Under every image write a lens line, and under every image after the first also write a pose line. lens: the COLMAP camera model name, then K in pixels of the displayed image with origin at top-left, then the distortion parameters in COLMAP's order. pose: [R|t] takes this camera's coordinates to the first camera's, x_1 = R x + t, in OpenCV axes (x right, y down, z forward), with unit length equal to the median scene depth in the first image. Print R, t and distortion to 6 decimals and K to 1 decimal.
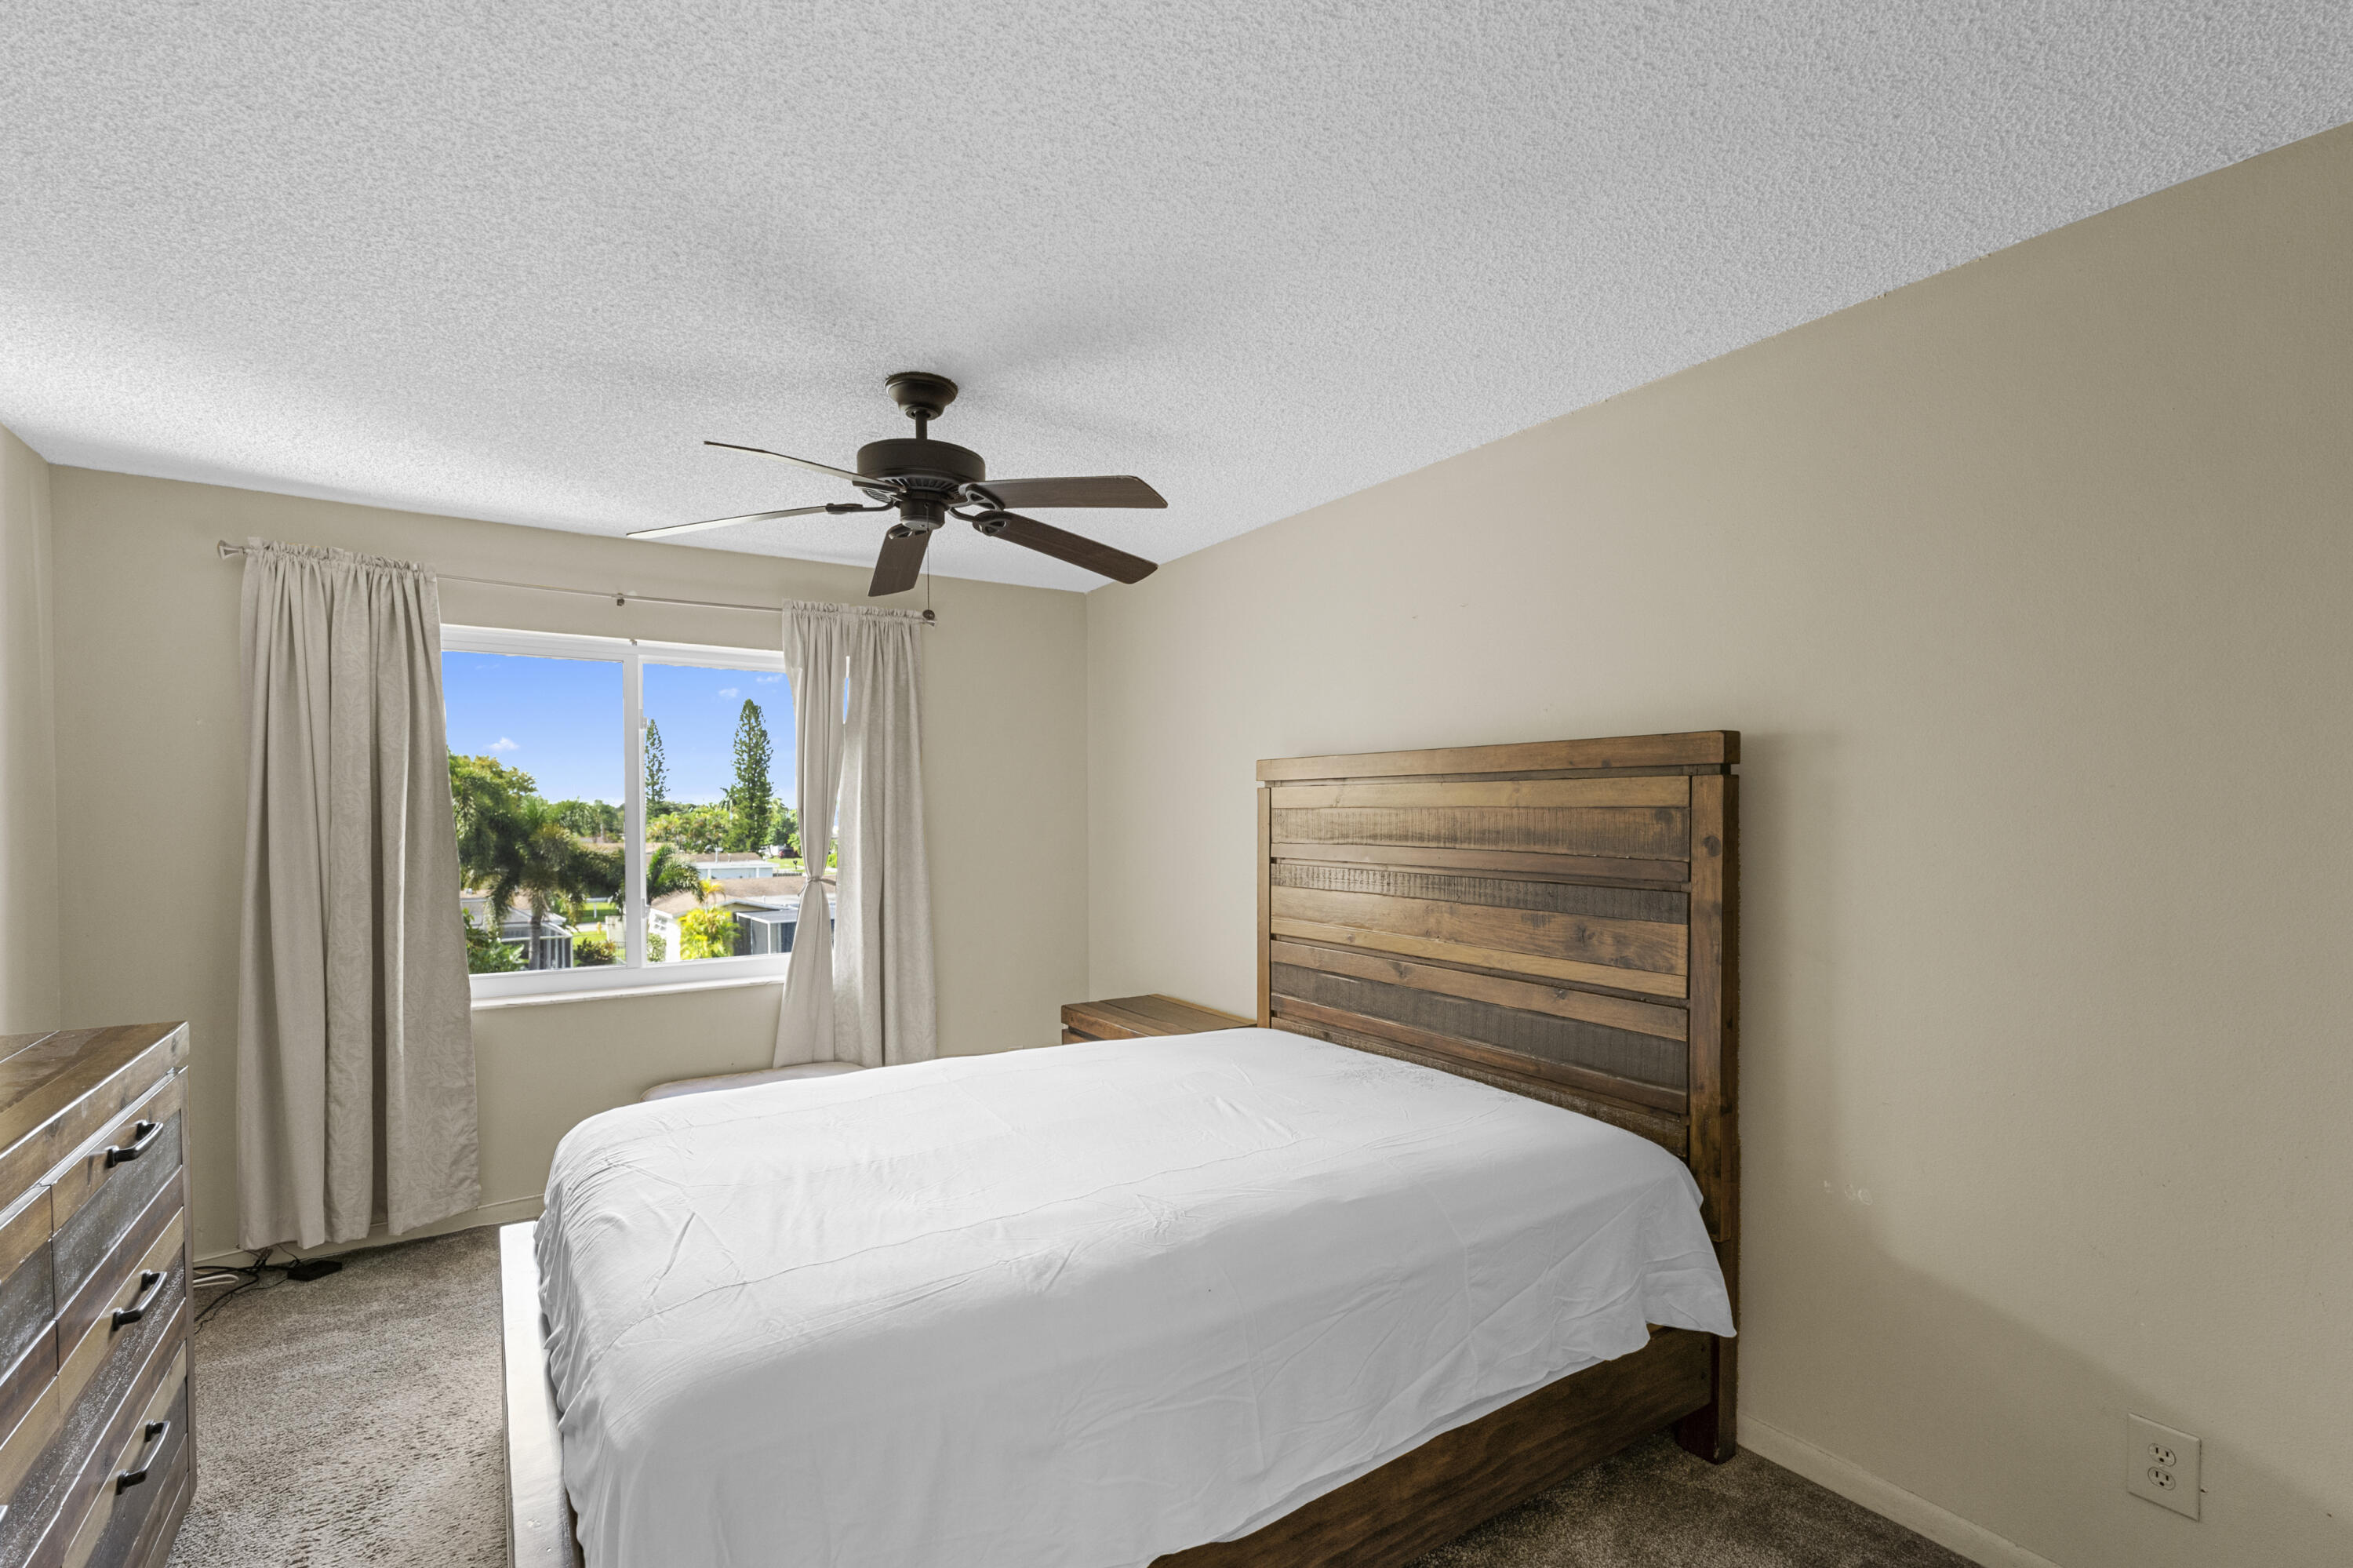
lens RADIAL K [[1053.5, 0, 1176.3], [0, 1053.5, 818.2], [0, 0, 1]] dist [0.000019, -0.000267]
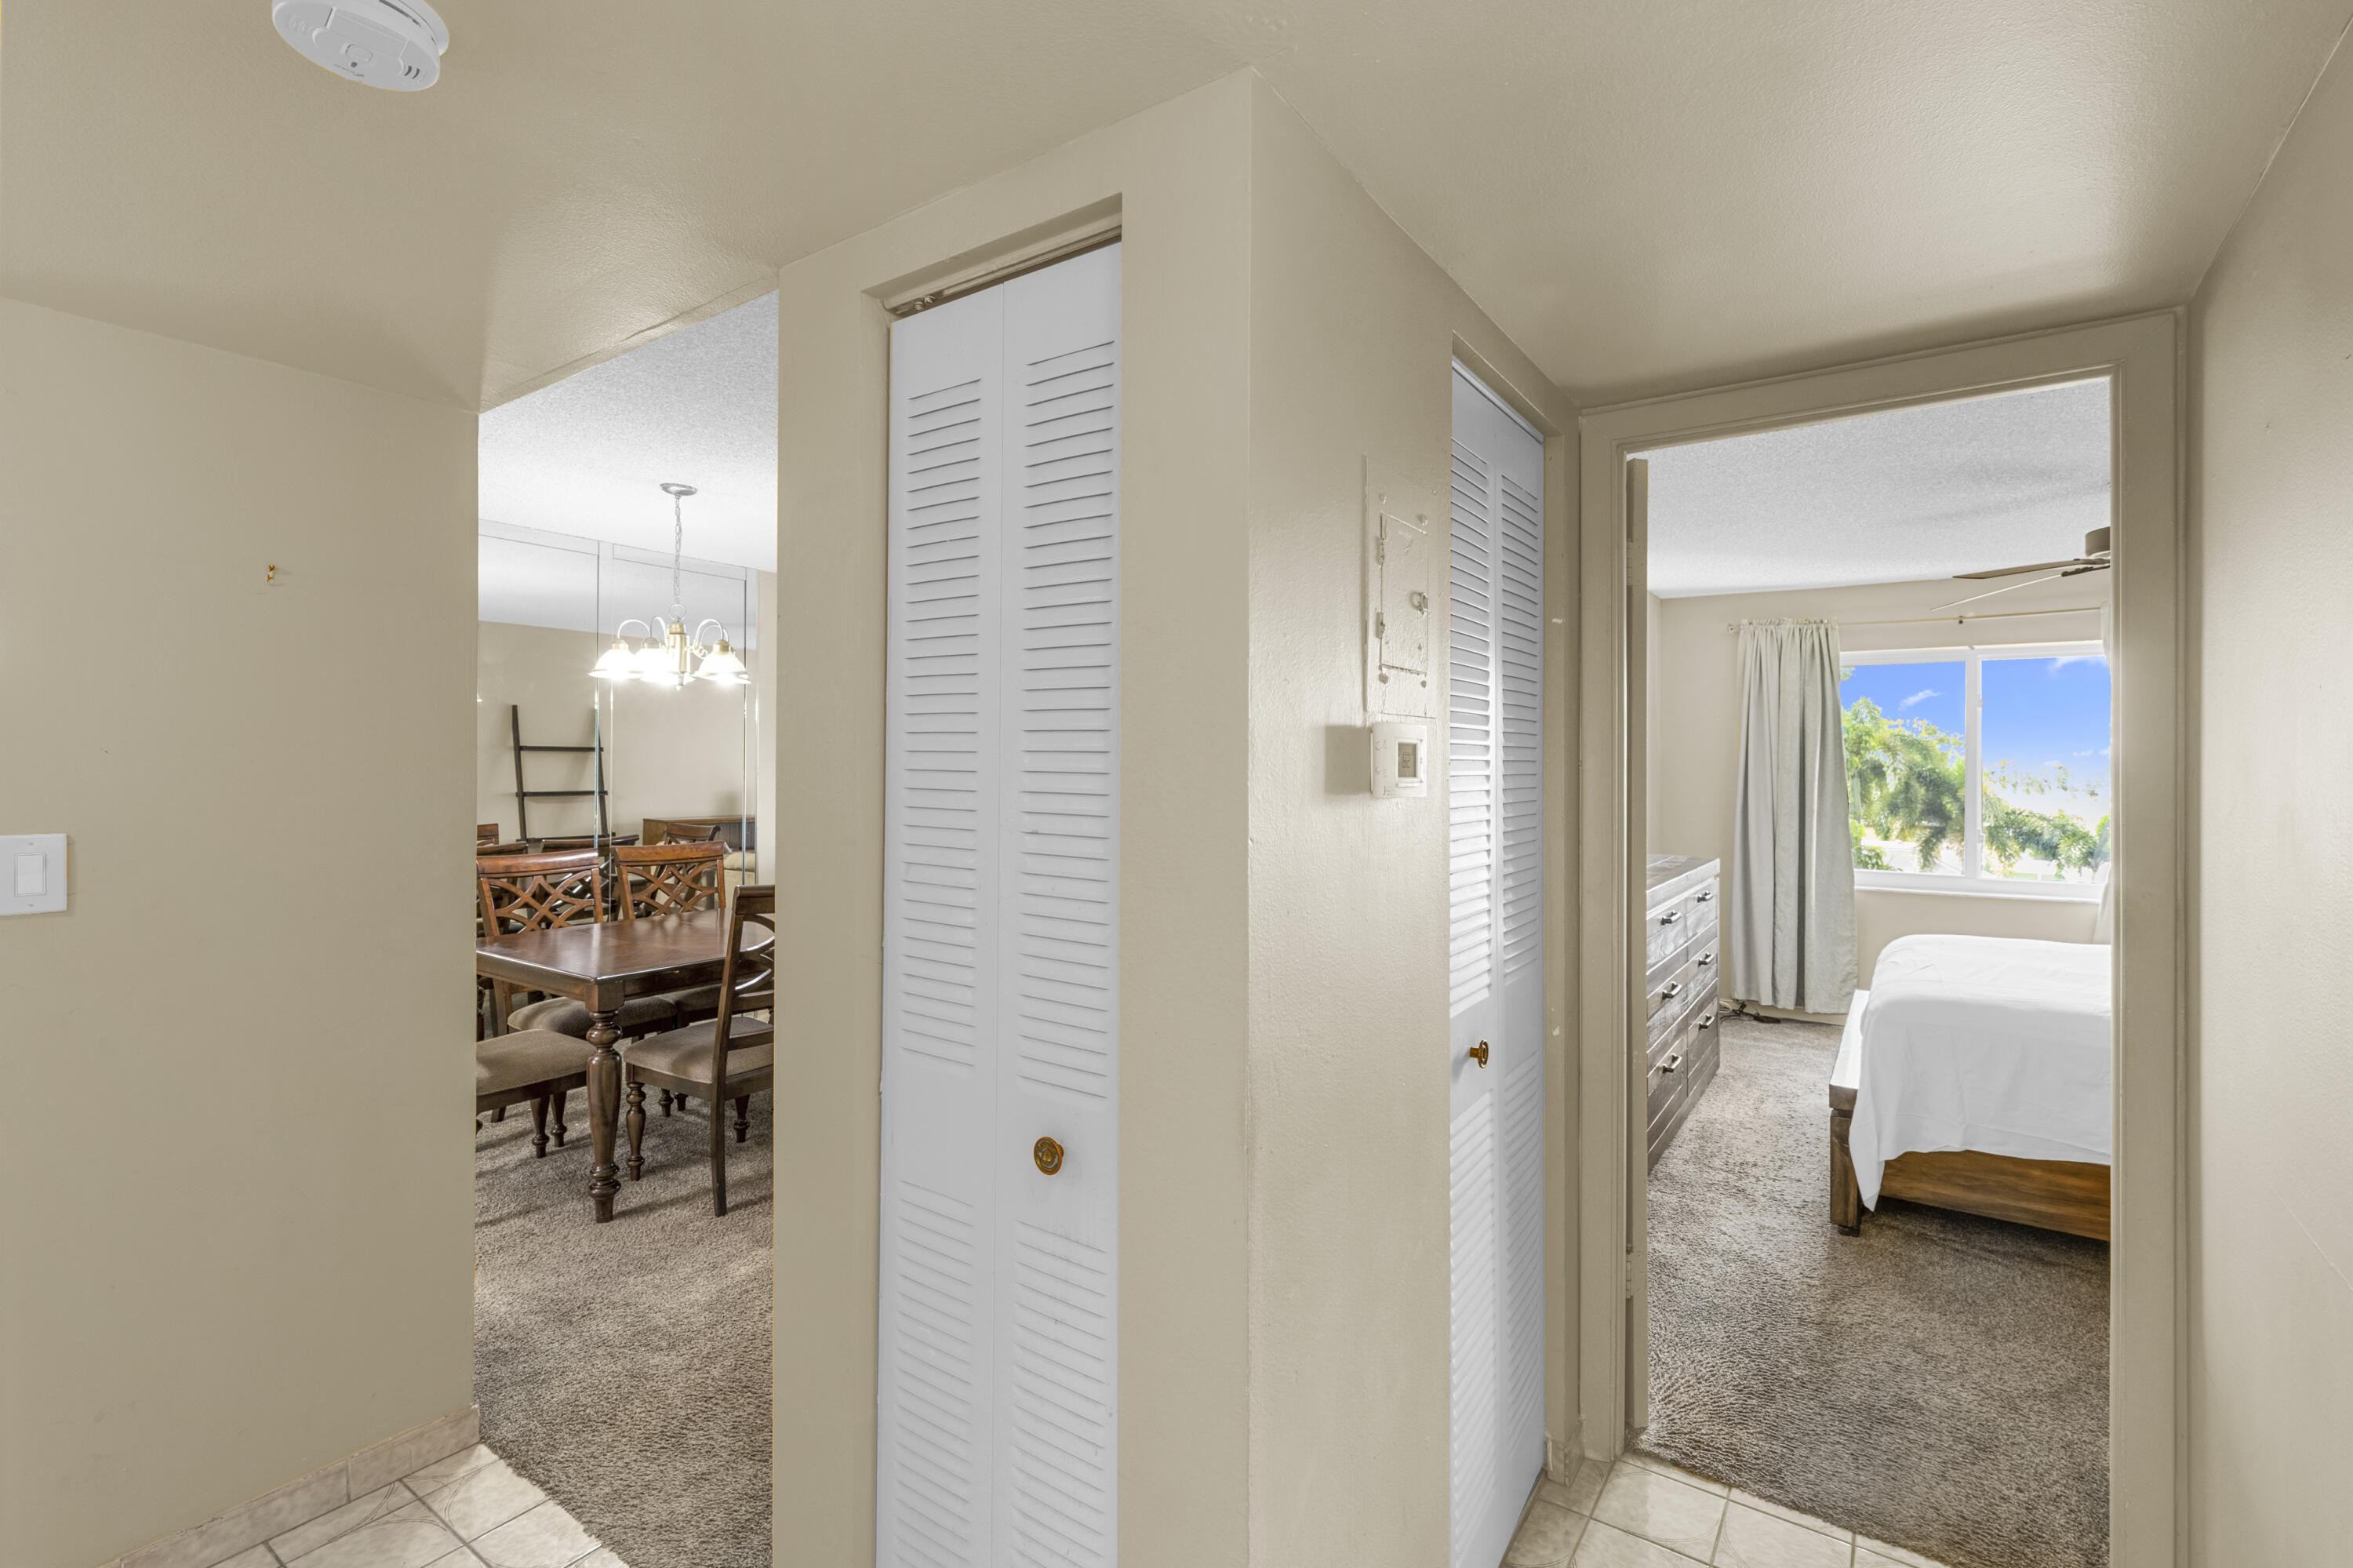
lens RADIAL K [[1059.6, 0, 1175.3], [0, 1059.6, 770.9], [0, 0, 1]] dist [0.001792, -0.000891]
pose [[0.364326, 0.009641, -0.931222, 0.477151], [-0.012130, 0.999911, 0.005606, 0.003924], [0.931192, 0.009253, 0.364410, -0.581693]]
